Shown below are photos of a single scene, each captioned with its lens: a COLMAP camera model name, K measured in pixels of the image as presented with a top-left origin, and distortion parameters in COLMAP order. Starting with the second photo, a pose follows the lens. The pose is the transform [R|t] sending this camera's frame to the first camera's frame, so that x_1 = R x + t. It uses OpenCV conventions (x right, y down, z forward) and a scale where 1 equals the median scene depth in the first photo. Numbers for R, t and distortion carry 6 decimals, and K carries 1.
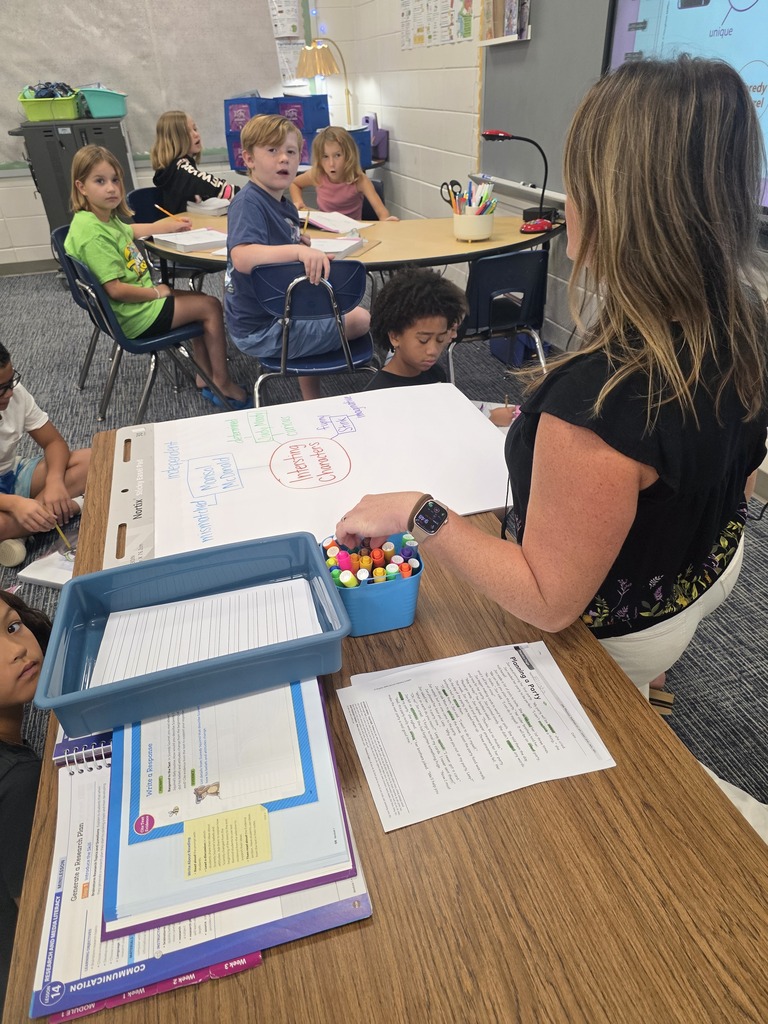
lens RADIAL K [[666.8, 0, 393.6], [0, 666.8, 508.2], [0, 0, 1]] dist [0.026678, -0.018966]
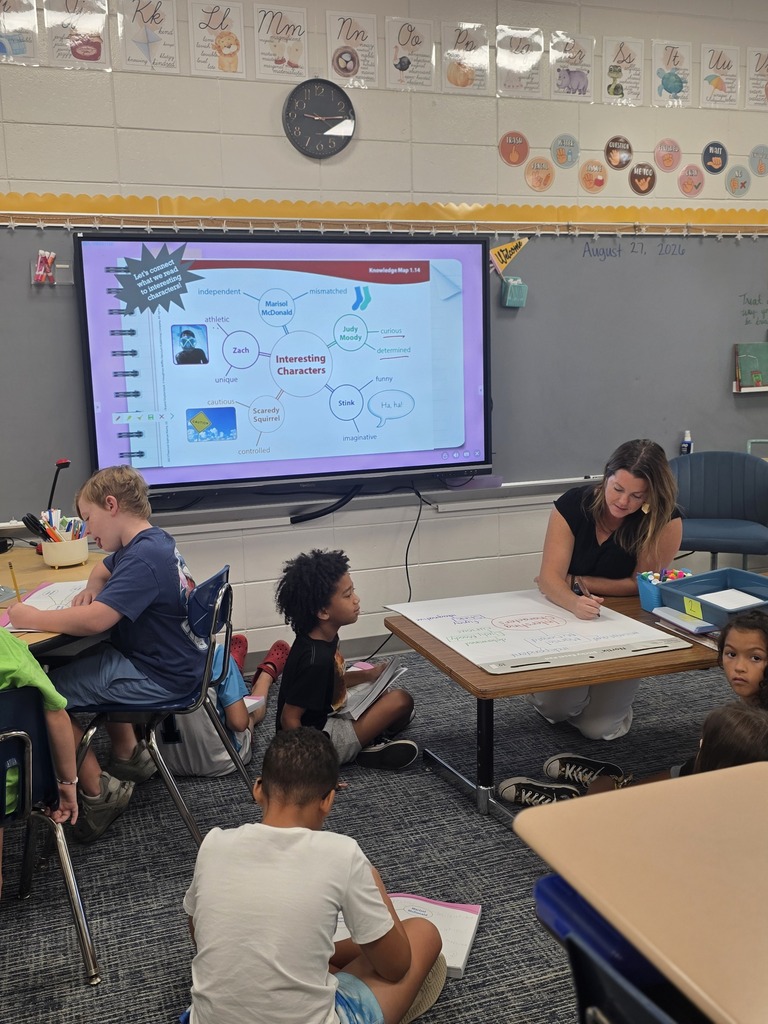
lens RADIAL K [[979.6, 0, 392.1], [0, 979.6, 517.6], [0, 0, 1]] dist [0.025774, 0.000000]
pose [[-0.068846, -0.100174, 0.992585, -1.938587], [0.573498, 0.810141, 0.121540, -0.603996], [-0.816309, 0.577613, 0.001674, 1.019979]]
